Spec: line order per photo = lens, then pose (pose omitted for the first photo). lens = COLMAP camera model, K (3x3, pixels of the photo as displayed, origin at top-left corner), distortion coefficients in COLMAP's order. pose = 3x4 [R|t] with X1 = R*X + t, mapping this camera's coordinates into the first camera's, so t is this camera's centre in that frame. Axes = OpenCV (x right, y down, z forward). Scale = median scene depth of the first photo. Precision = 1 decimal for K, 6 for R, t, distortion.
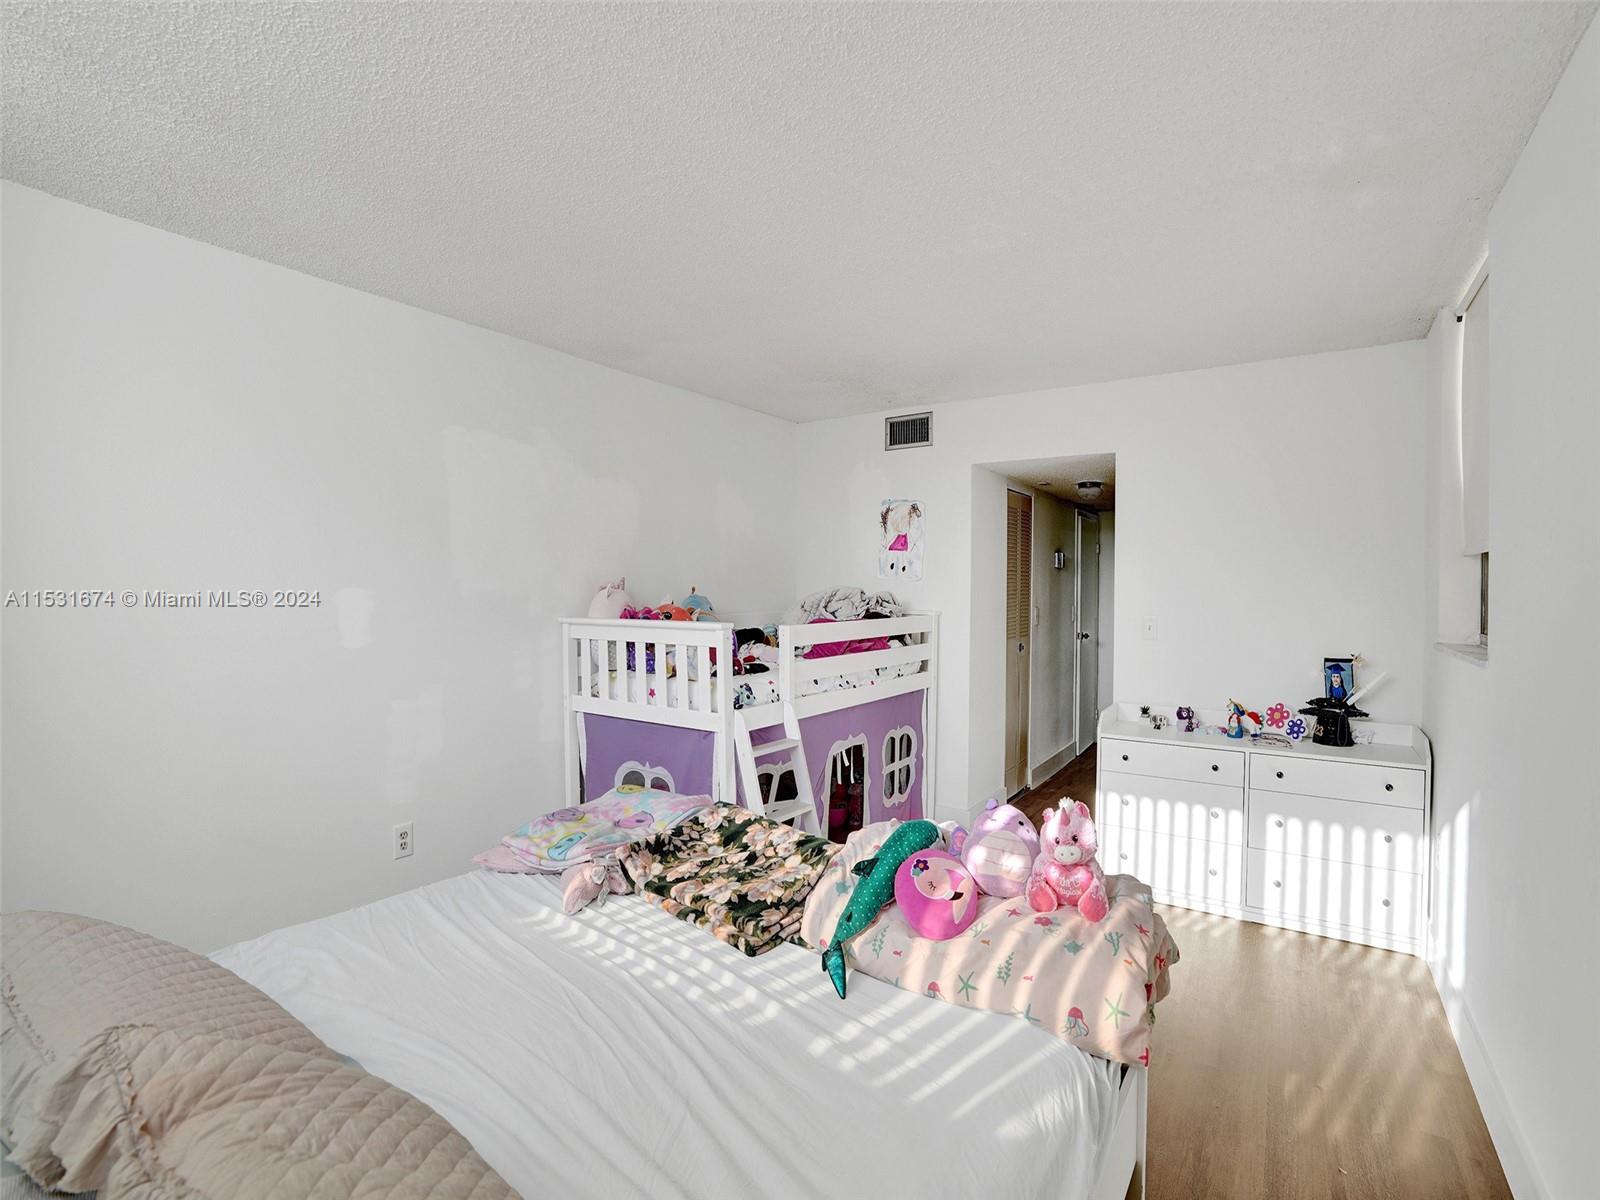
lens RADIAL K [[769.0, 0, 807.9], [0, 769.0, 597.5], [0, 0, 1]] dist [-0.067299, 0.027103]
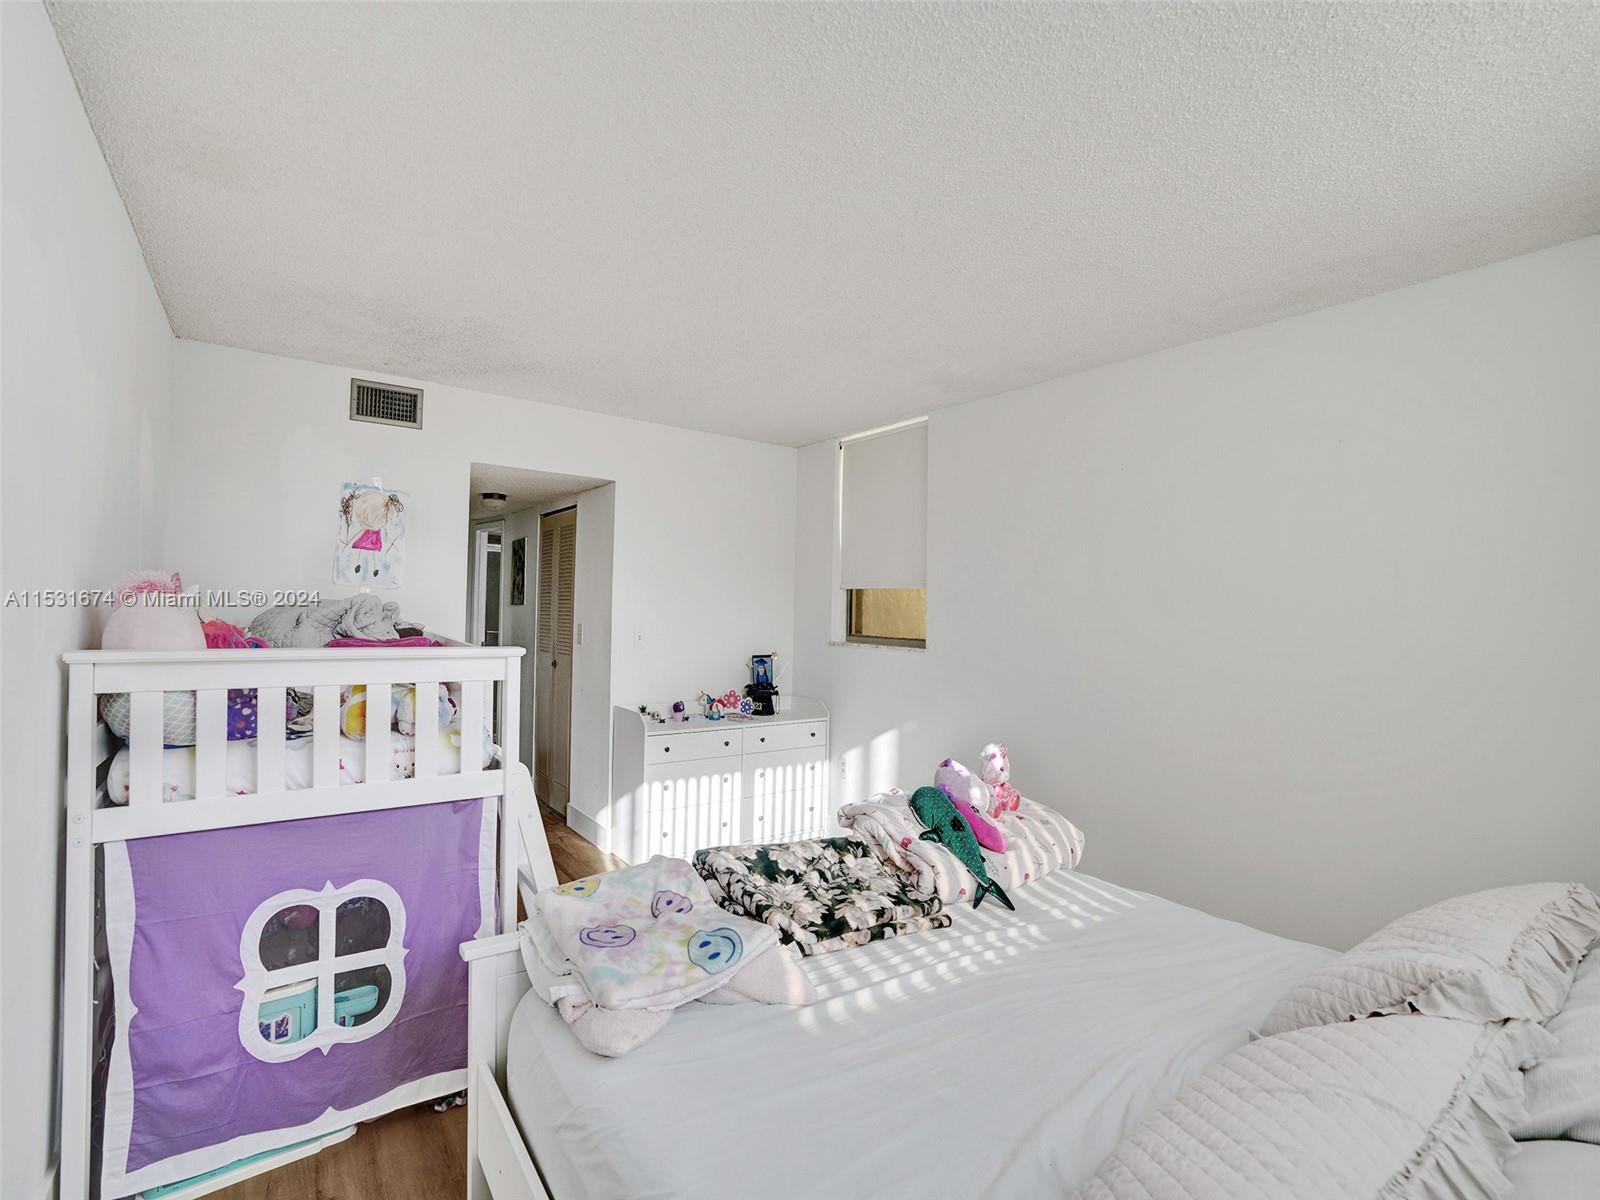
lens RADIAL K [[769.0, 0, 807.9], [0, 769.0, 597.5], [0, 0, 1]] dist [-0.067299, 0.027103]
pose [[0.293105, 0.019972, 0.955872, -0.668973], [-0.013066, 0.999772, -0.016883, -0.006348], [-0.955991, -0.007541, 0.293299, 0.458411]]
